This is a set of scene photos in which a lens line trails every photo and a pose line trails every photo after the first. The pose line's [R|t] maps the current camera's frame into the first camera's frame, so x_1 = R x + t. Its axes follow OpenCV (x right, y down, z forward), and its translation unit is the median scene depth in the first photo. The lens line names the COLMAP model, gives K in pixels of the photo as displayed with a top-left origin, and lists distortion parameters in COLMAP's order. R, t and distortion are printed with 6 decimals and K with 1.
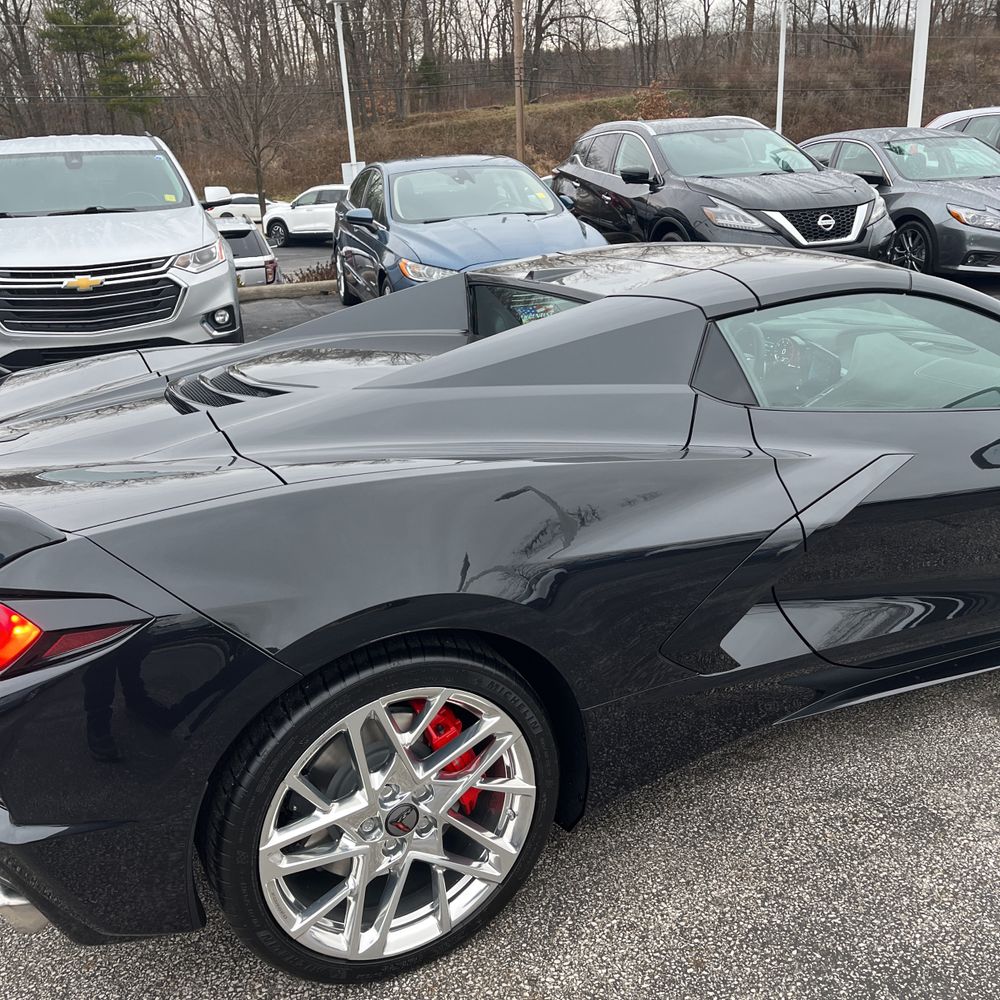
lens RADIAL K [[1007.6, 0, 486.8], [0, 1007.6, 490.0], [0, 0, 1]] dist [0.028269, 0.002875]
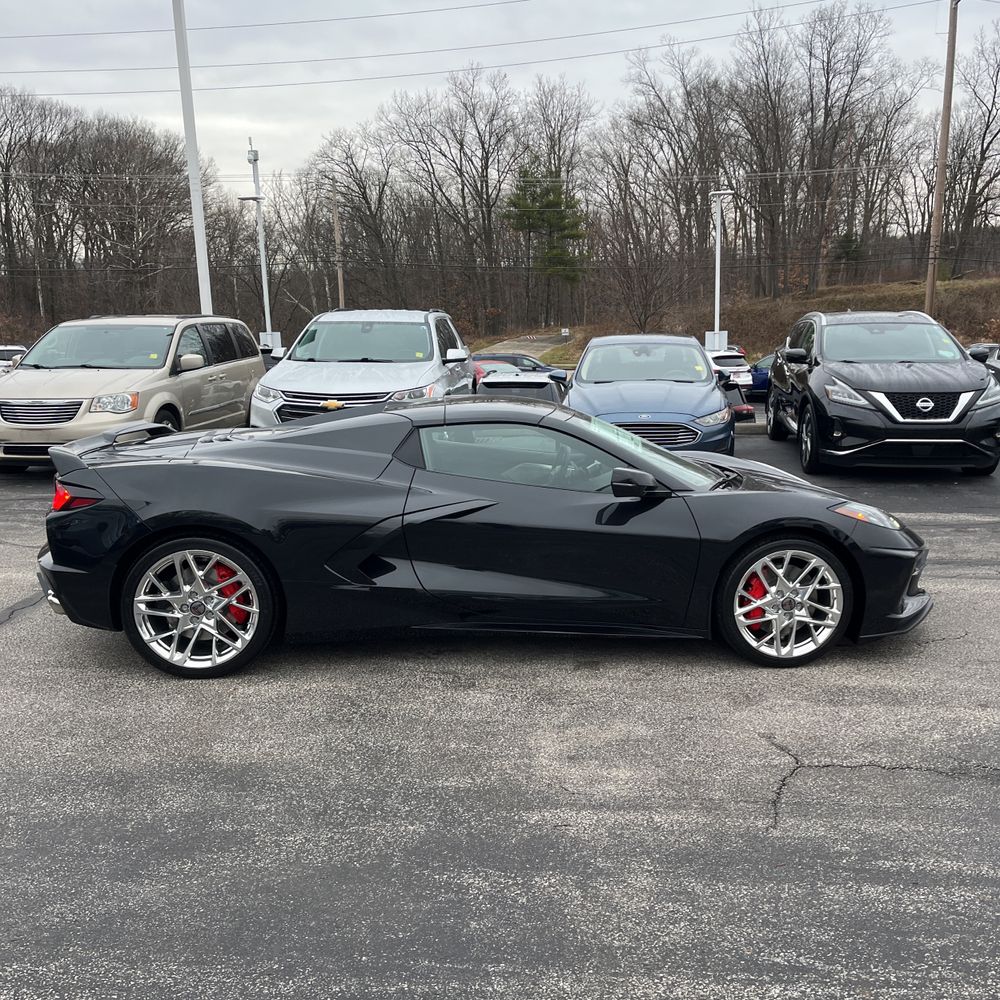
lens RADIAL K [[996.1, 0, 512.5], [0, 996.1, 501.4], [0, 0, 1]] dist [0.082865, -0.106083]
pose [[0.923904, 0.109464, -0.366633, 0.332028], [-0.159479, 0.981172, -0.108937, 0.048864], [0.347805, 0.159118, 0.923966, -0.225719]]
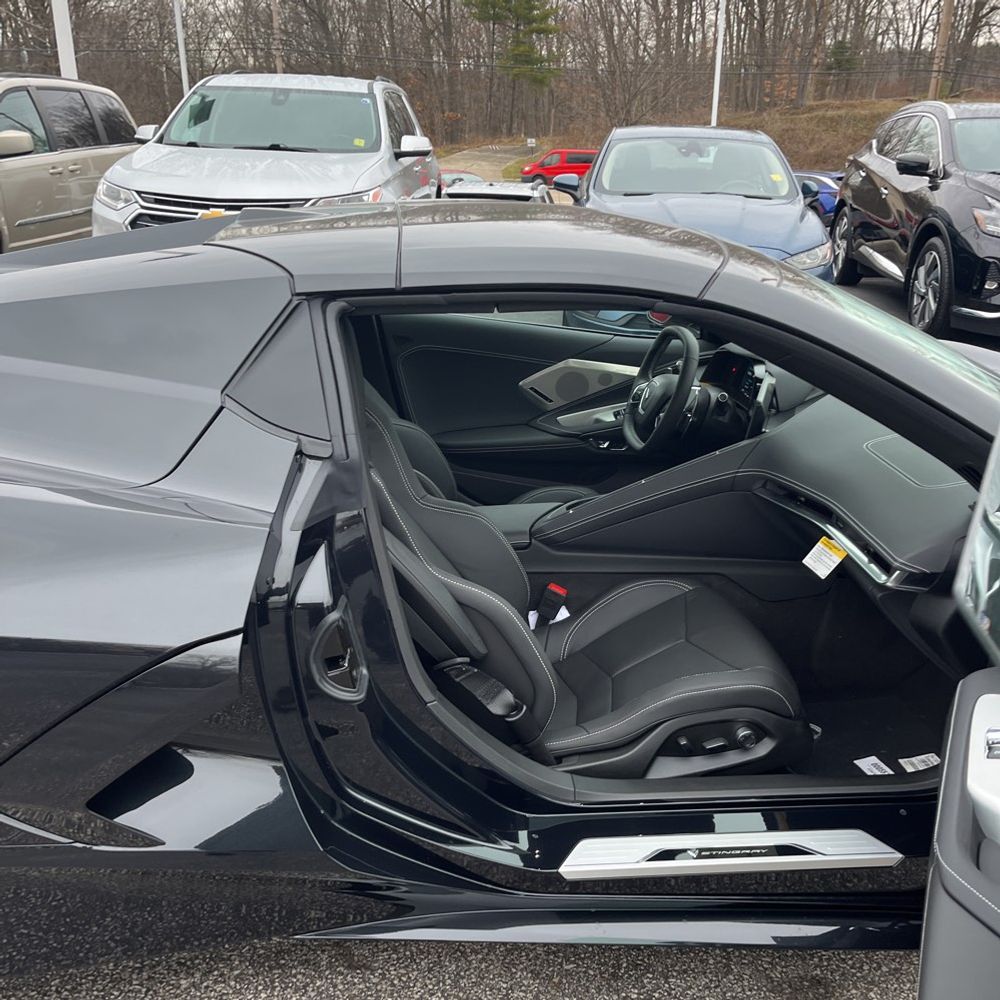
lens RADIAL K [[1005.6, 0, 508.3], [0, 1005.6, 502.3], [0, 0, 1]] dist [0.036467, -0.018672]
pose [[0.935015, 0.187783, -0.300807, 0.158023], [-0.180077, 0.982201, 0.053411, -0.027877], [0.305482, 0.004228, 0.952188, 0.123224]]
